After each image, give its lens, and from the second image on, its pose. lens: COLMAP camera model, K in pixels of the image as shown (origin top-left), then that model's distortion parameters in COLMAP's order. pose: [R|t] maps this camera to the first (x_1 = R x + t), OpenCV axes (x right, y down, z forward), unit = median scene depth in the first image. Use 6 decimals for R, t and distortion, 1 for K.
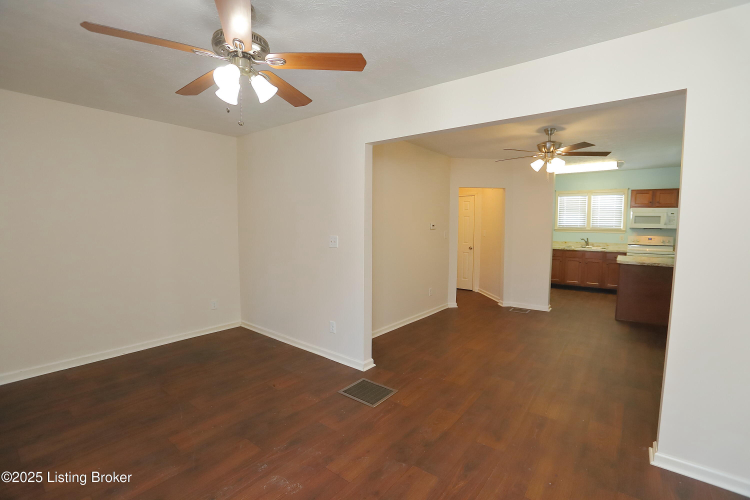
lens RADIAL K [[342.9, 0, 375.0], [0, 342.9, 247.3], [0, 0, 1]] dist [-0.081735, 0.032613]
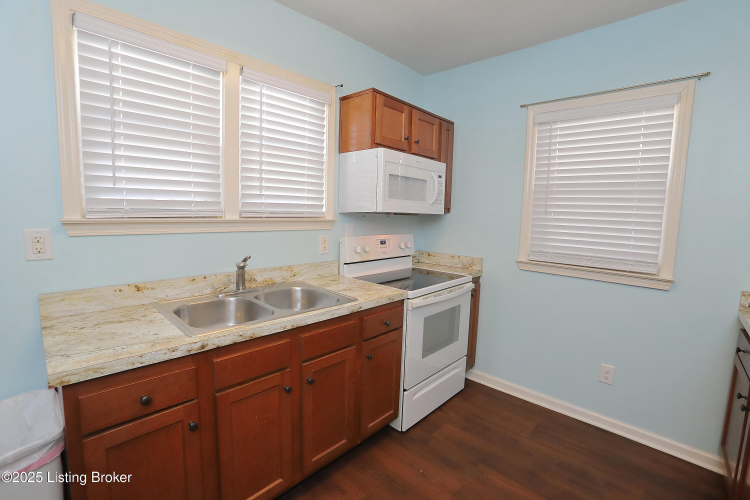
lens RADIAL K [[342.9, 0, 375.0], [0, 342.9, 247.3], [0, 0, 1]] dist [-0.081735, 0.032613]
pose [[0.094152, -0.106593, 0.989835, 0.439972], [0.046682, 0.993631, 0.102561, -0.058078], [-0.994463, 0.036551, 0.098528, 0.946688]]
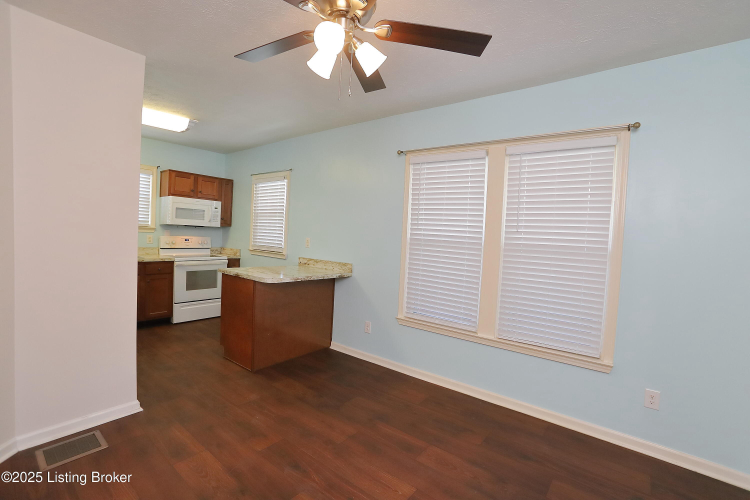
lens RADIAL K [[342.9, 0, 375.0], [0, 342.9, 247.3], [0, 0, 1]] dist [-0.081735, 0.032613]
pose [[0.015048, -0.039793, 0.999095, 0.078791], [0.027643, 0.998842, 0.039367, -0.026179], [-0.999505, 0.027025, 0.016131, 0.546722]]
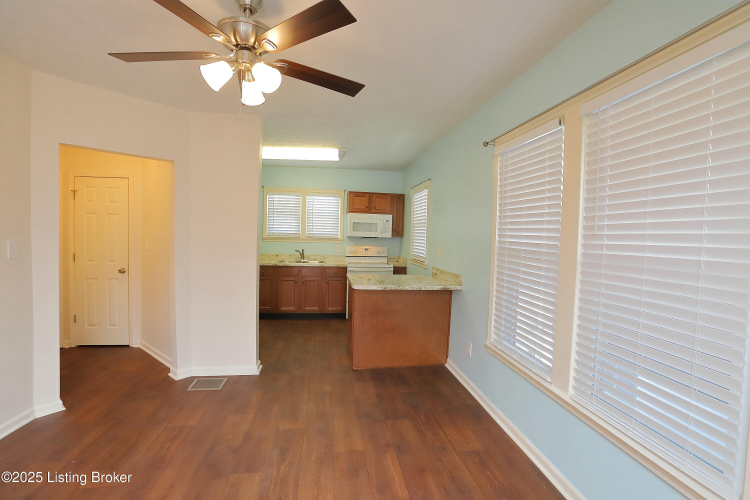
lens RADIAL K [[342.9, 0, 375.0], [0, 342.9, 247.3], [0, 0, 1]] dist [-0.081735, 0.032613]
pose [[0.692471, -0.011460, 0.721355, 0.186659], [0.030467, 0.999446, -0.013369, -0.017466], [-0.720802, 0.031235, 0.692437, 0.341801]]
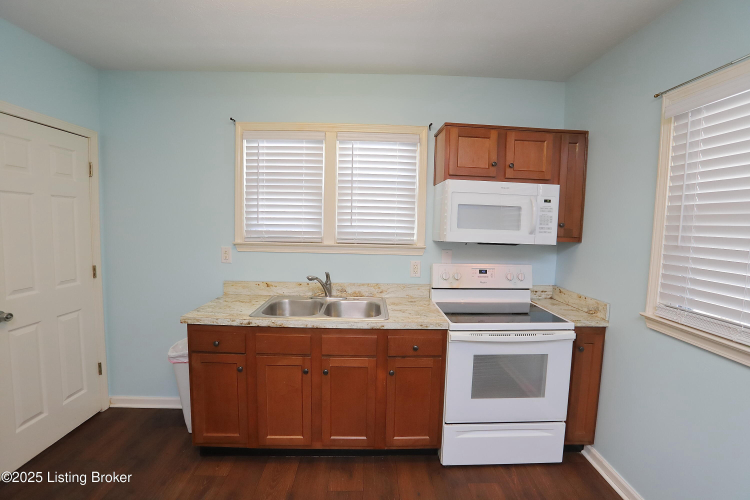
lens RADIAL K [[342.9, 0, 375.0], [0, 342.9, 247.3], [0, 0, 1]] dist [-0.081735, 0.032613]
pose [[0.771142, -0.034980, 0.635702, 0.497683], [0.027851, 0.999387, 0.021206, -0.061033], [-0.636054, 0.001352, 0.771643, 0.768903]]
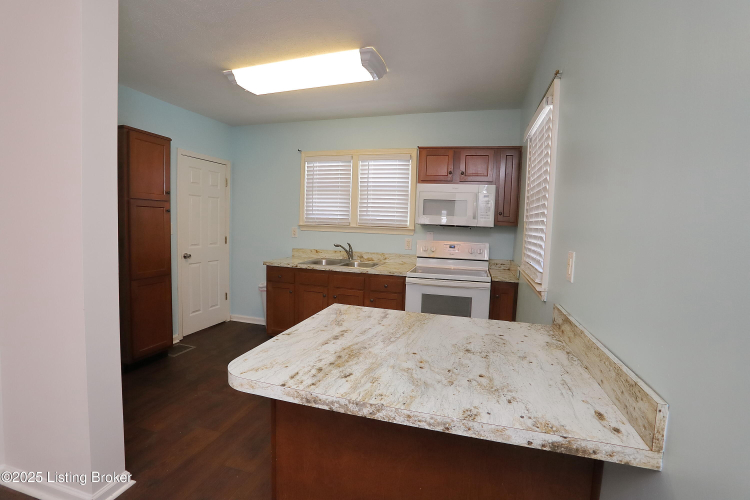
lens RADIAL K [[342.9, 0, 375.0], [0, 342.9, 247.3], [0, 0, 1]] dist [-0.081735, 0.032613]
pose [[0.928506, 0.000707, 0.371316, 0.512816], [-0.002158, 0.999992, 0.003492, -0.025131], [-0.371311, -0.004043, 0.928500, 0.535604]]
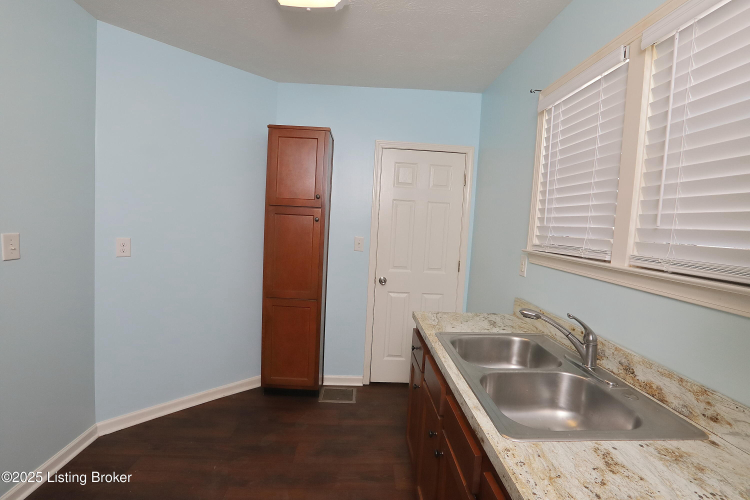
lens RADIAL K [[342.9, 0, 375.0], [0, 342.9, 247.3], [0, 0, 1]] dist [-0.081735, 0.032613]
pose [[0.650181, 0.082872, -0.755246, 0.741339], [-0.096296, 0.995006, 0.026280, -0.060634], [0.753652, 0.055640, 0.654914, 0.867441]]
